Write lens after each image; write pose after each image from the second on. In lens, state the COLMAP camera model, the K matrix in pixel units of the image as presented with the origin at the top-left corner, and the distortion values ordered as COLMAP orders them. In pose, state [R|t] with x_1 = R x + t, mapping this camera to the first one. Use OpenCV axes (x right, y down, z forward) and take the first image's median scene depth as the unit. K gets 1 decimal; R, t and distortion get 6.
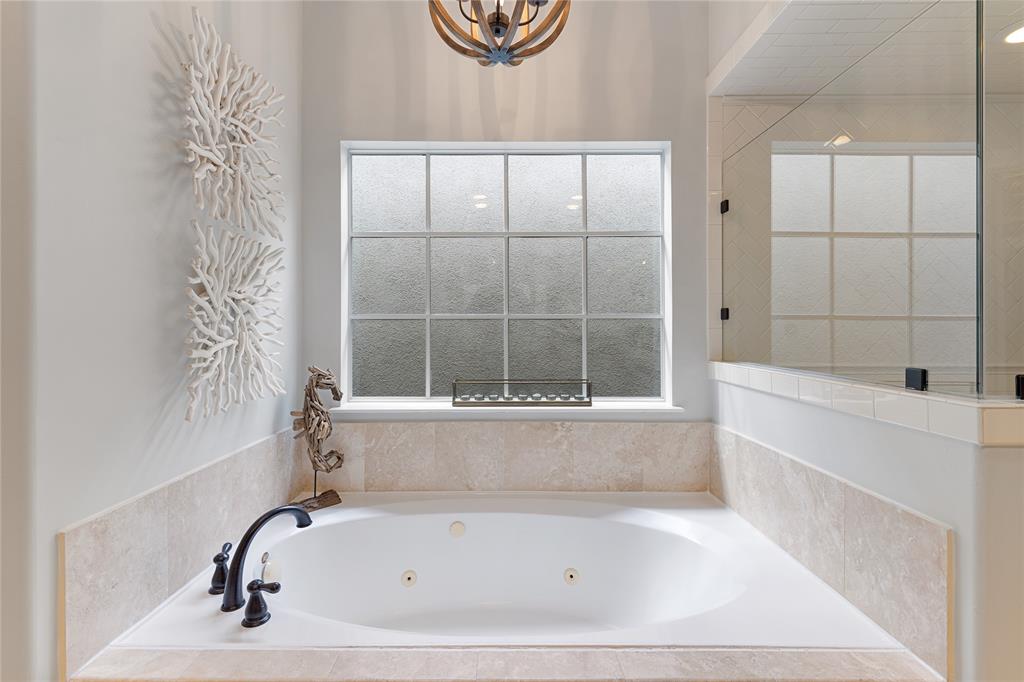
lens RADIAL K [[495.1, 0, 503.4], [0, 495.1, 331.4], [0, 0, 1]] dist [0.005157, 0.000392]
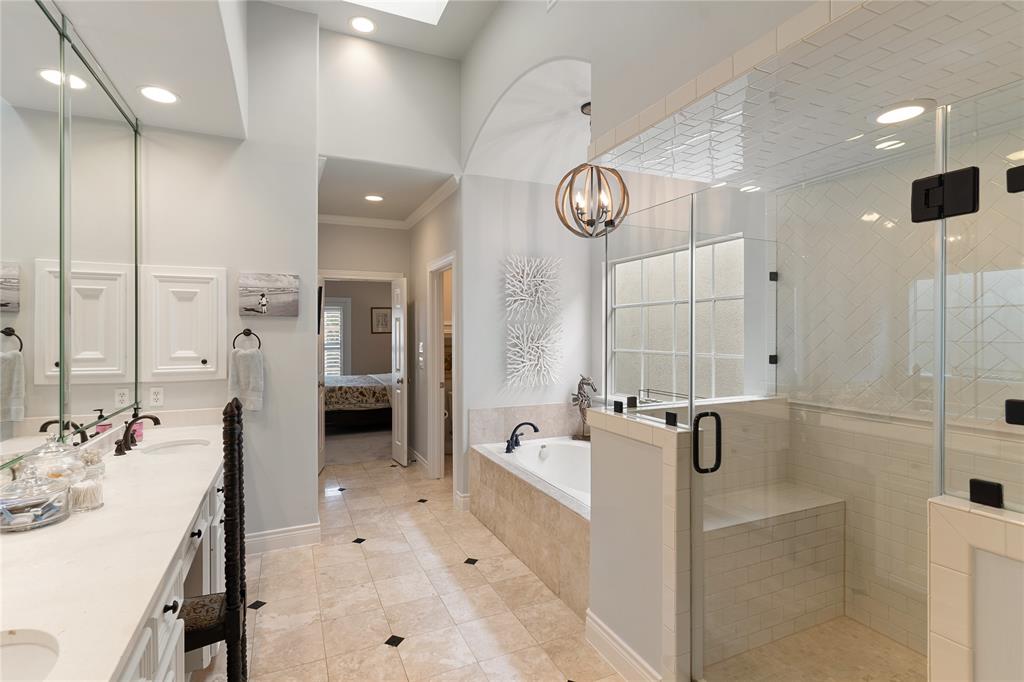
lens RADIAL K [[495.1, 0, 503.4], [0, 495.1, 331.4], [0, 0, 1]] dist [0.005157, 0.000392]
pose [[0.404382, 0.000095, -0.914590, 1.356073], [-0.004134, 0.999990, -0.001724, -0.103935], [0.914581, 0.004478, 0.404379, -0.173354]]
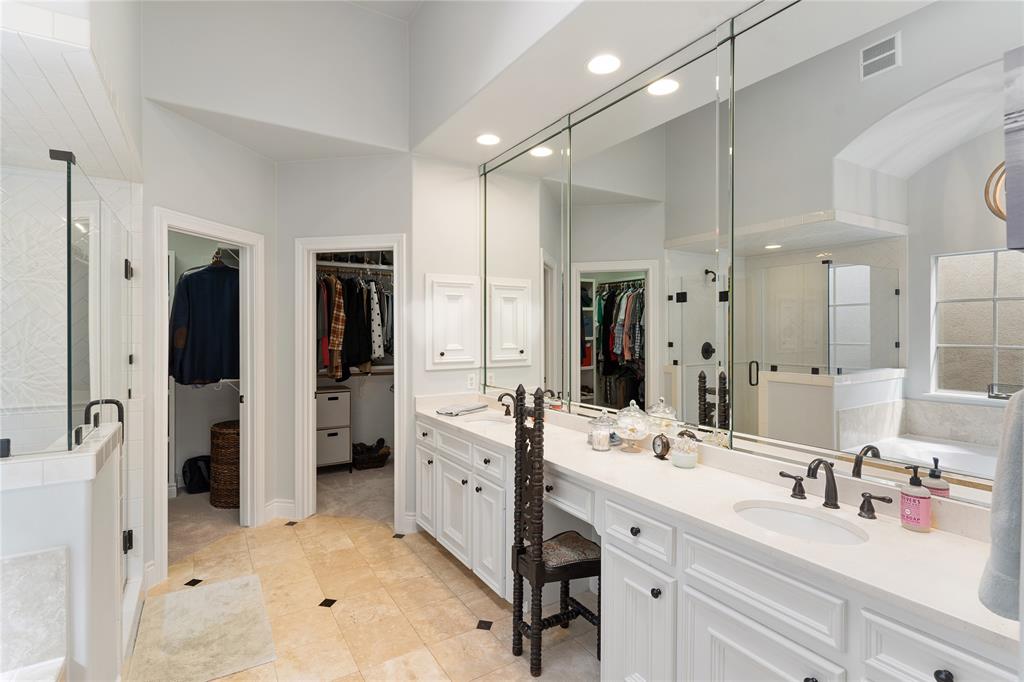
lens RADIAL K [[495.1, 0, 503.4], [0, 495.1, 331.4], [0, 0, 1]] dist [0.005157, 0.000392]
pose [[-0.530942, -0.000459, 0.847408, -0.444745], [0.005090, 0.999980, 0.003731, -0.098672], [-0.847393, 0.006294, -0.530929, 0.330343]]
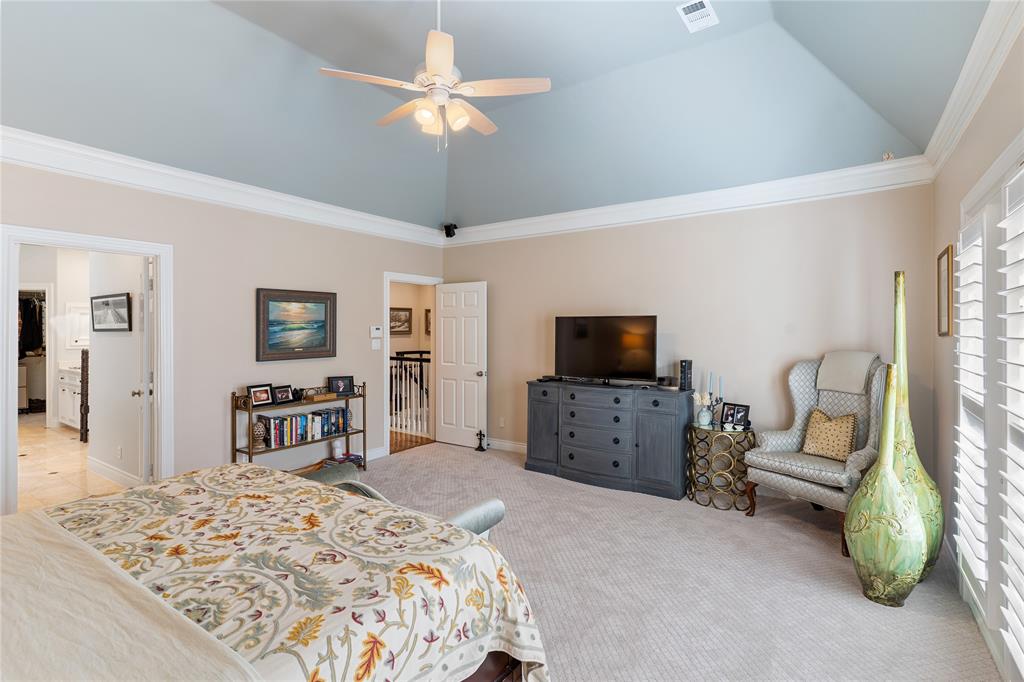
lens RADIAL K [[495.1, 0, 503.4], [0, 495.1, 331.4], [0, 0, 1]] dist [0.005157, 0.000392]
pose [[-0.816174, 0.001611, 0.577804, -3.309764], [0.003761, 0.999990, 0.002524, -0.082190], [-0.577794, 0.004233, -0.816171, 0.718899]]
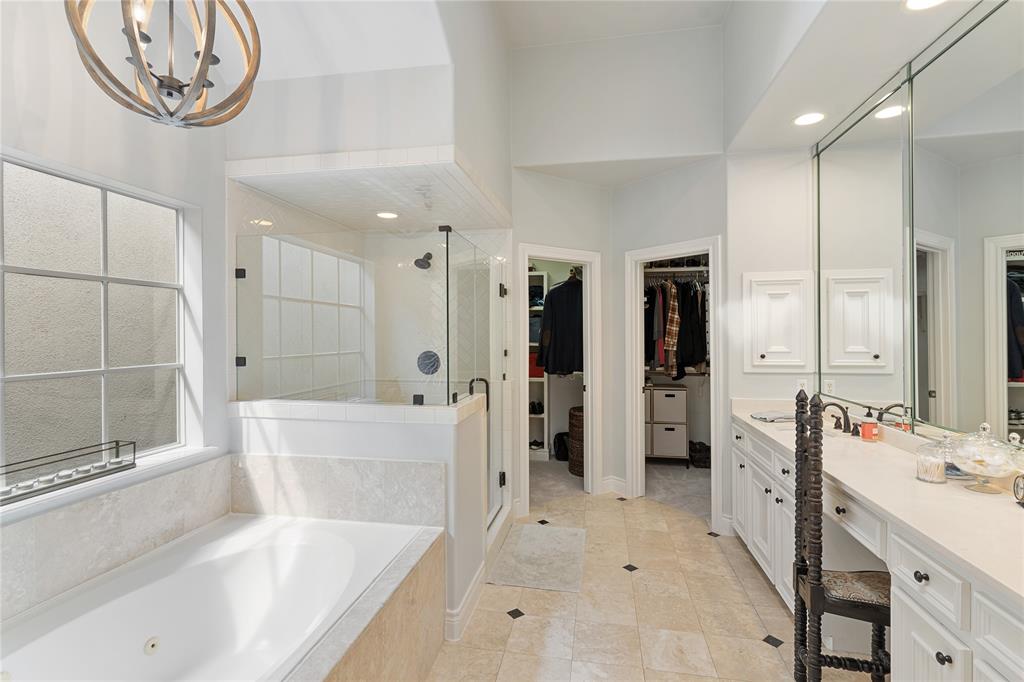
lens RADIAL K [[495.1, 0, 503.4], [0, 495.1, 331.4], [0, 0, 1]] dist [0.005157, 0.000392]
pose [[0.187918, 0.002450, 0.982182, -0.634596], [0.009958, 0.999941, -0.004400, -0.098088], [-0.982134, 0.010607, 0.187883, 0.135343]]
